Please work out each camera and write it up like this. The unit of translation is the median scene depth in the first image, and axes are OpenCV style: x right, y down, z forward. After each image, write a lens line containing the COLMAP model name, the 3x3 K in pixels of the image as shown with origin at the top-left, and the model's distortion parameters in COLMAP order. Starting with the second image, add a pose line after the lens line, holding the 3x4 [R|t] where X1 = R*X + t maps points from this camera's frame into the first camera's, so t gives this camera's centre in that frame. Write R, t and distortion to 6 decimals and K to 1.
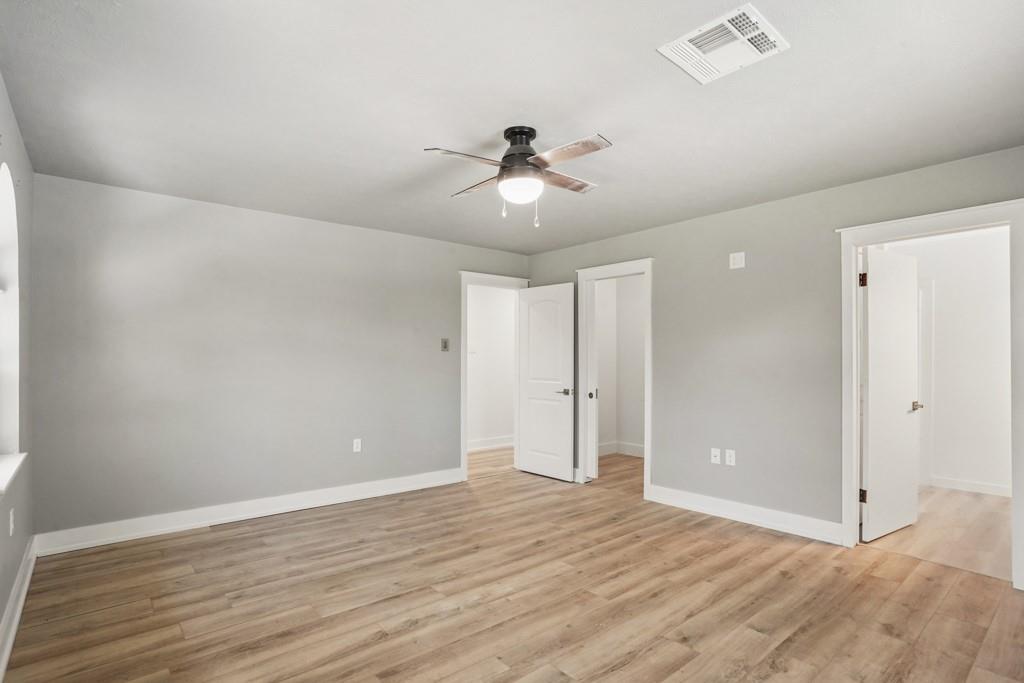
lens RADIAL K [[498.1, 0, 511.8], [0, 498.1, 348.6], [0, 0, 1]] dist [-0.005416, 0.001697]
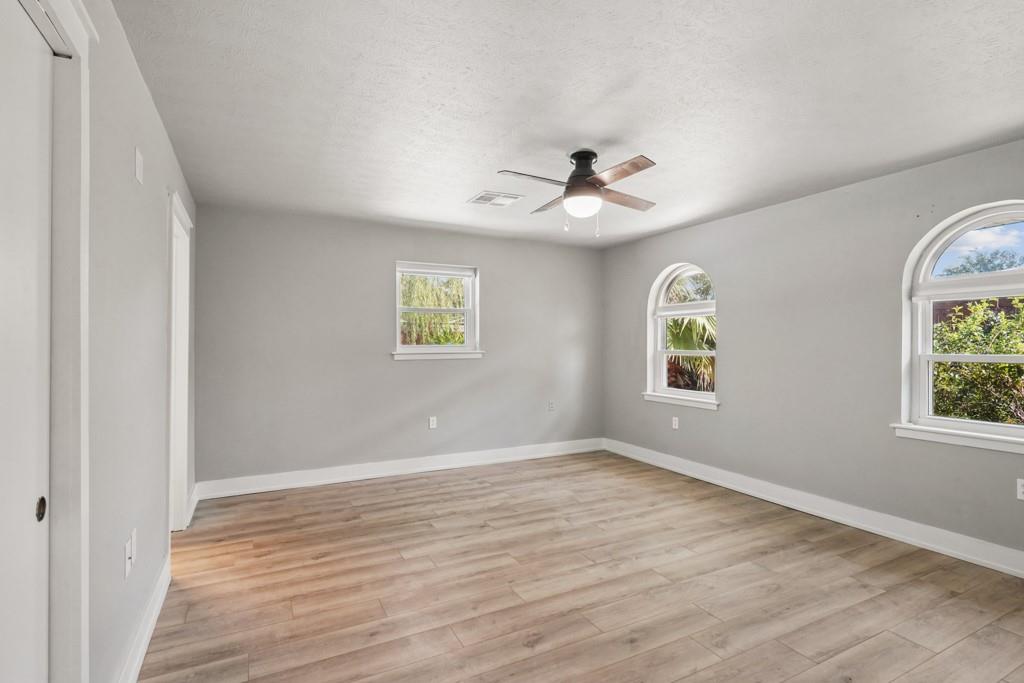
lens RADIAL K [[498.1, 0, 512.0], [0, 498.1, 344.3], [0, 0, 1]] dist [-0.005416, 0.001697]
pose [[-0.975598, -0.000608, 0.219564, -0.070774], [-0.005772, 0.999722, -0.022876, 0.034325], [-0.219489, -0.023585, -0.975330, 2.038004]]
